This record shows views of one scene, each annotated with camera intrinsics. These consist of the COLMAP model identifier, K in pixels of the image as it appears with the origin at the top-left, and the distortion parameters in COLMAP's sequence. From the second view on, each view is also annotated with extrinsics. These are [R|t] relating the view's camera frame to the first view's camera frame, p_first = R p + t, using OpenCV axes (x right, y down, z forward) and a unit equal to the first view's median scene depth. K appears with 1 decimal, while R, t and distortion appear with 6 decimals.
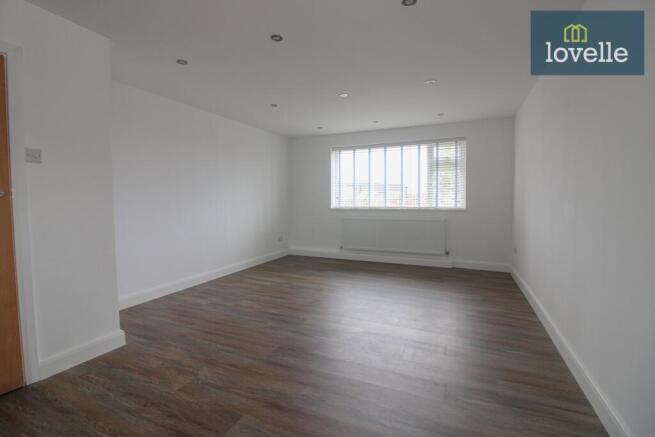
lens RADIAL K [[300.9, 0, 324.2], [0, 300.9, 214.2], [0, 0, 1]] dist [-0.019072, -0.001502]
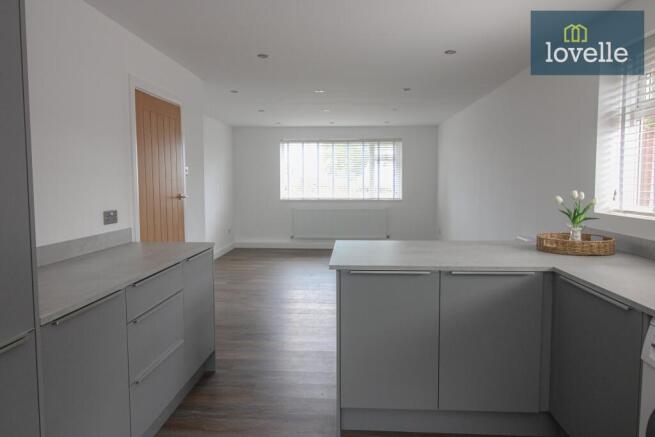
lens RADIAL K [[423.9, 0, 328.6], [0, 423.9, 209.8], [0, 0, 1]] dist [0.004600, -0.000453]
pose [[0.936301, -0.018549, 0.350710, -0.379531], [0.012535, 0.999733, 0.019410, -0.011796], [-0.350976, -0.013777, 0.936283, -0.461055]]
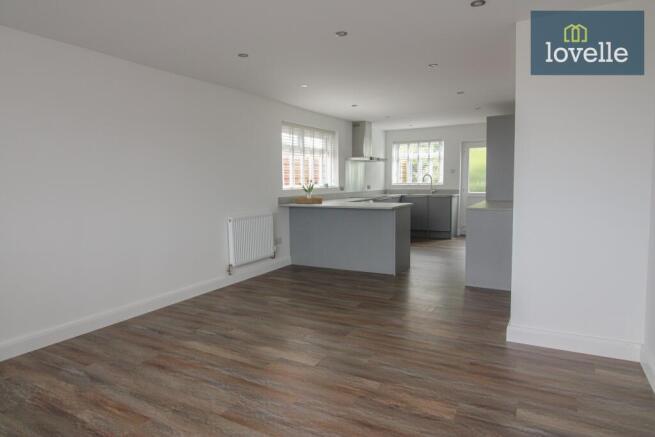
lens RADIAL K [[405.4, 0, 328.1], [0, 405.4, 219.2], [0, 0, 1]] dist [-0.004587, 0.000164]
pose [[-0.997172, 0.009771, 0.074513, -0.088018], [0.020471, 0.989334, 0.144220, -0.070489], [-0.072309, 0.145338, -0.986736, 1.037795]]
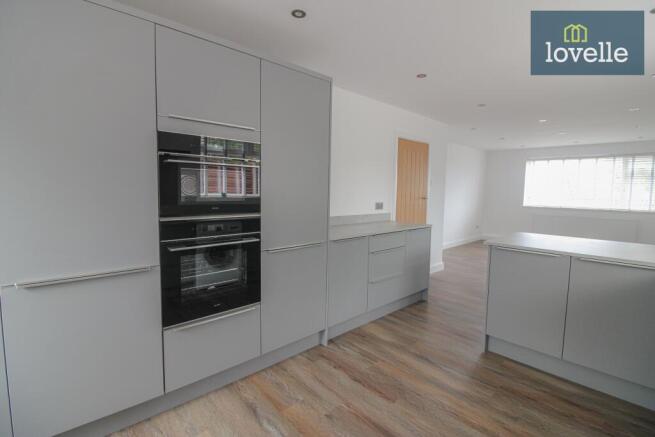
lens RADIAL K [[300.9, 0, 326.2], [0, 300.9, 212.1], [0, 0, 1]] dist [-0.019072, -0.001502]
pose [[0.916691, 0.052386, -0.396148, -0.280224], [-0.042718, 0.998536, 0.033193, 0.000237], [0.397306, -0.013505, 0.917587, -0.586666]]
